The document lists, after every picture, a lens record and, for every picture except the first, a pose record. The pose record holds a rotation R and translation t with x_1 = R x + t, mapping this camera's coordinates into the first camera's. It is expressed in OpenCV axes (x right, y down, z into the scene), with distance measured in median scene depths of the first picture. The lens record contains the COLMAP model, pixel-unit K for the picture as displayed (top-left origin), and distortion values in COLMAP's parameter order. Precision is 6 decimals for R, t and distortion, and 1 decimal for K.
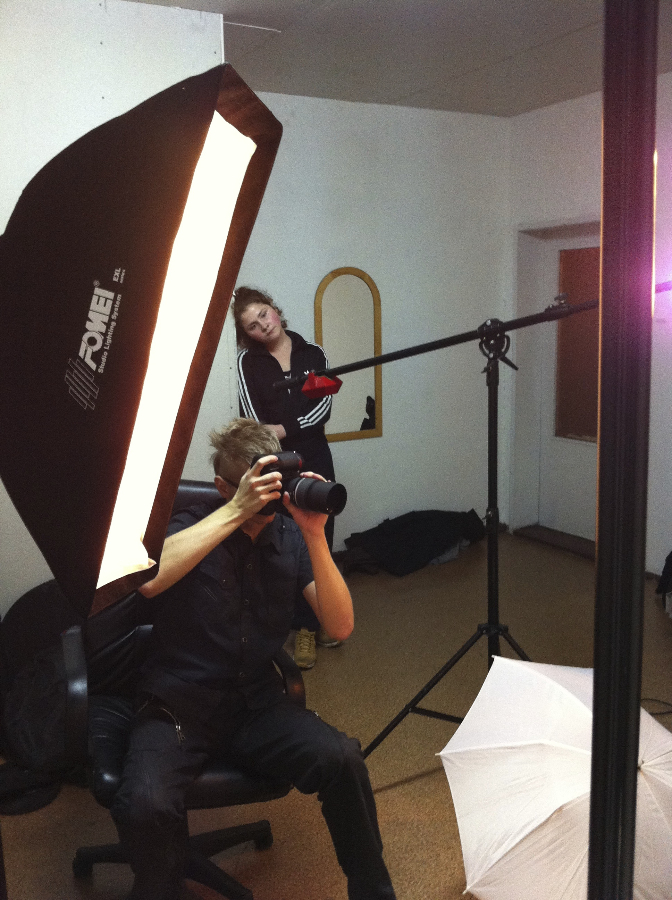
lens RADIAL K [[864.3, 0, 335.7], [0, 864.3, 462.9], [0, 0, 1]] dist [0.120658, -0.391446]
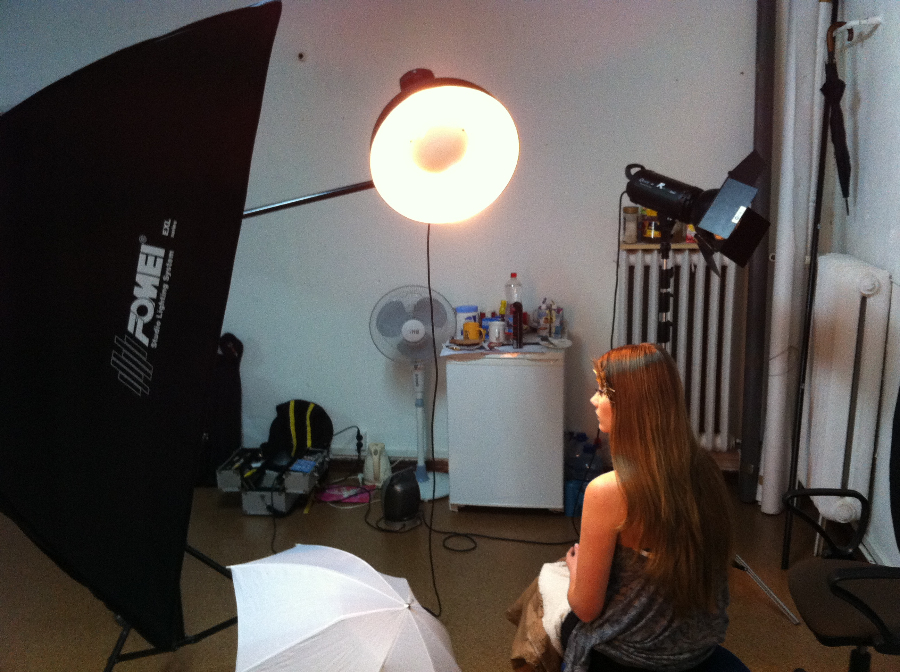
lens RADIAL K [[868.0, 0, 461.5], [0, 868.0, 334.0], [0, 0, 1]] dist [0.108728, -0.384719]
pose [[0.597521, -0.142840, 0.789028, -0.740024], [0.143786, 0.987143, 0.069818, -0.132067], [-0.788856, 0.071734, 0.610377, 0.277787]]
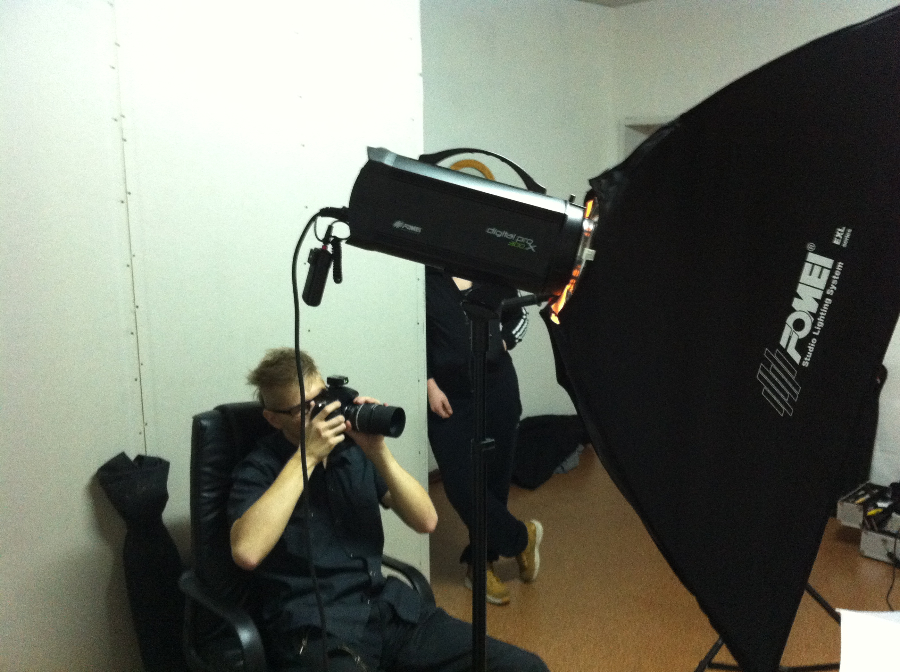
lens RADIAL K [[864.3, 0, 471.1], [0, 864.3, 335.0], [0, 0, 1]] dist [0.120658, -0.391446]
pose [[0.973853, -0.020318, 0.226270, -0.711755], [0.020842, 0.999783, 0.000073, -0.136410], [-0.226223, 0.004645, 0.974065, 0.347279]]
